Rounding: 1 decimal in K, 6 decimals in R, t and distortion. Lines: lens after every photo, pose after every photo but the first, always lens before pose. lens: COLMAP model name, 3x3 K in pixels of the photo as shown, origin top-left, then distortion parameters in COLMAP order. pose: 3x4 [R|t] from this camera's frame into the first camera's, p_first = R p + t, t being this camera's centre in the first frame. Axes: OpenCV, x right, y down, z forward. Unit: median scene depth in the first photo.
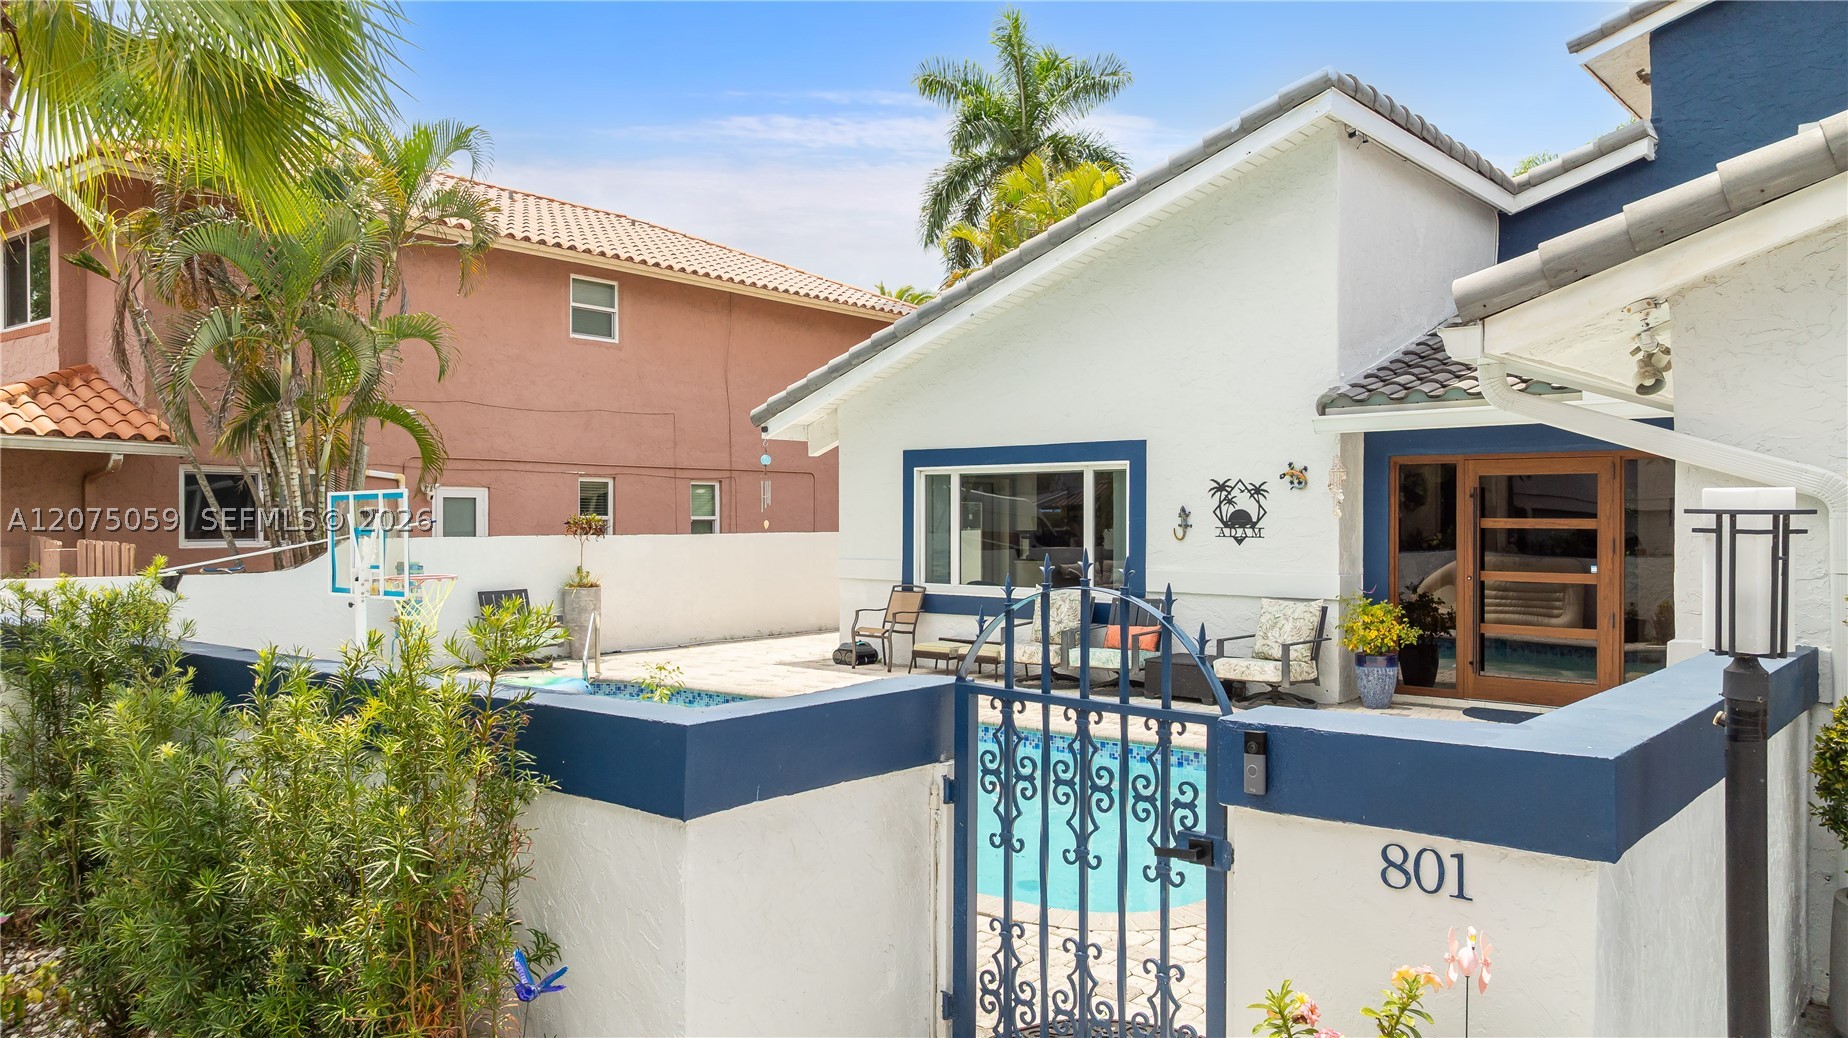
lens RADIAL K [[1305.6, 0, 923.0], [0, 1305.6, 515.3], [0, 0, 1]] dist [-0.006727, 0.010816]
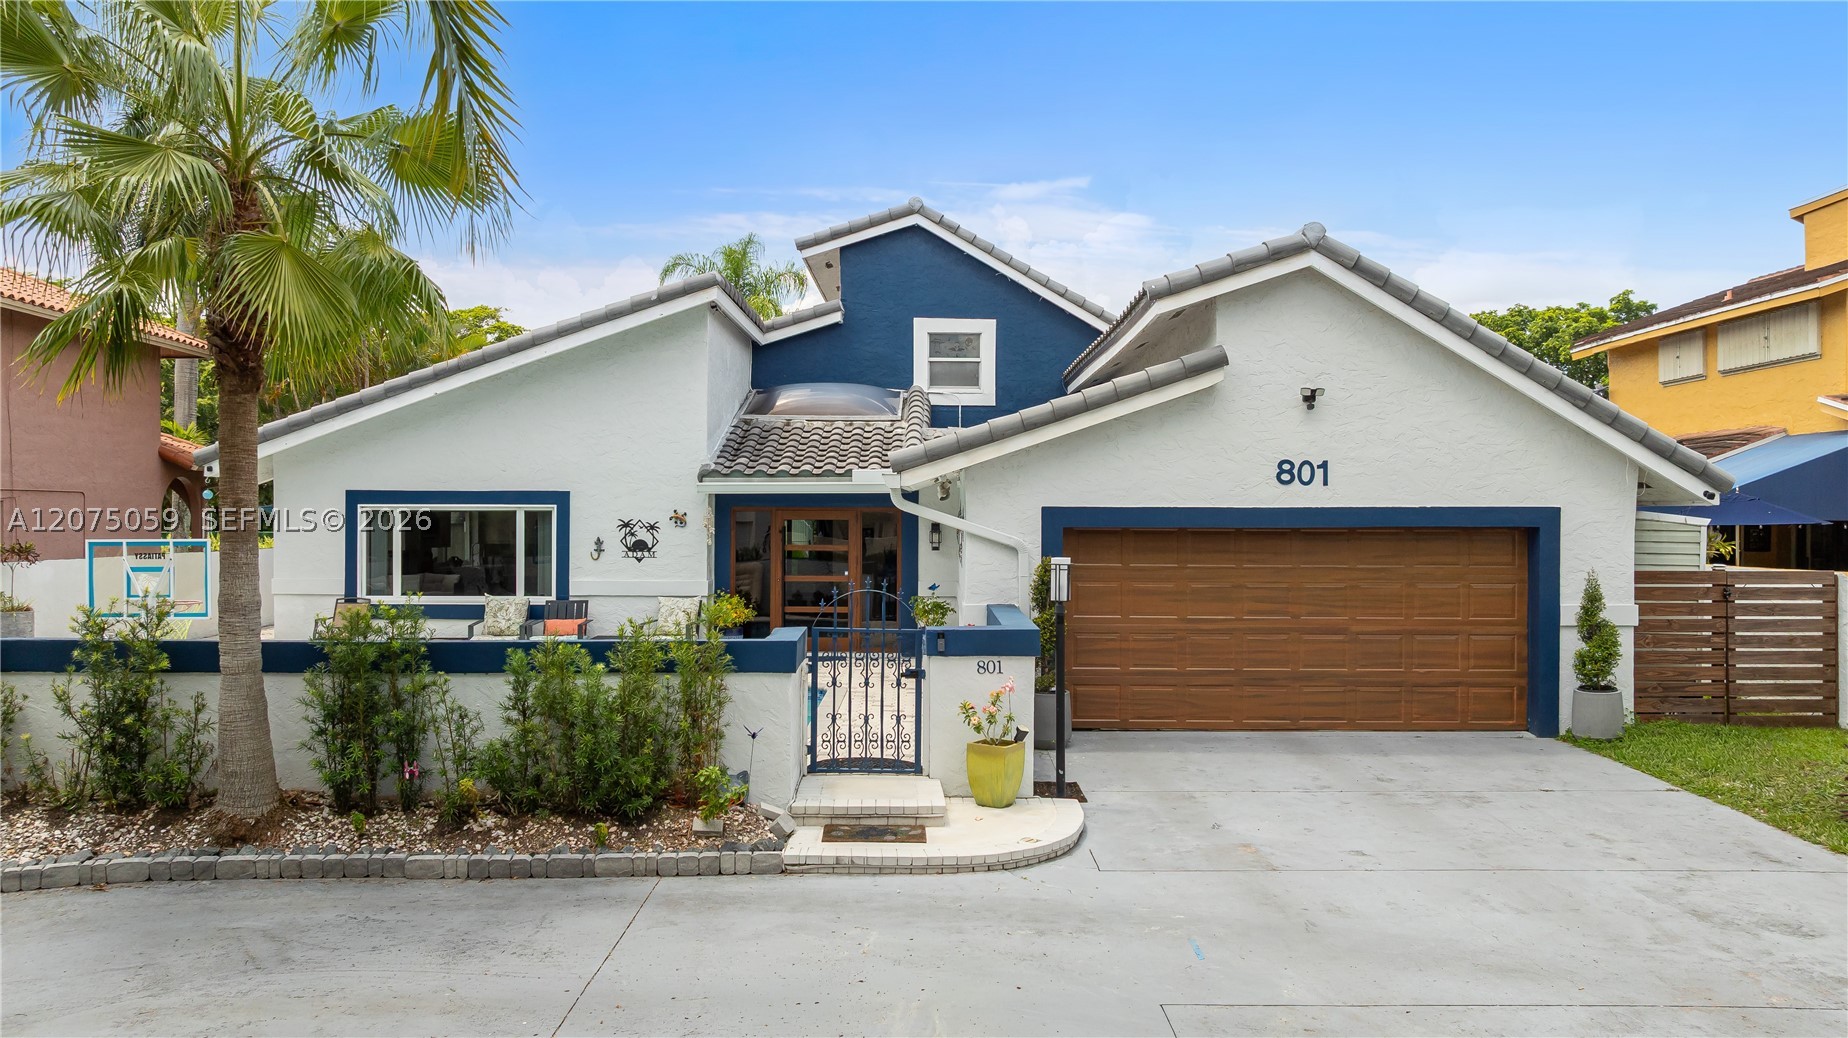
lens RADIAL K [[1305.6, 0, 926.5], [0, 1305.6, 525.5], [0, 0, 1]] dist [-0.006727, 0.010816]
pose [[0.763471, -0.001715, 0.645840, -0.488825], [-0.003288, 0.999973, 0.006542, -0.032149], [-0.645834, -0.007118, 0.763445, -0.382776]]
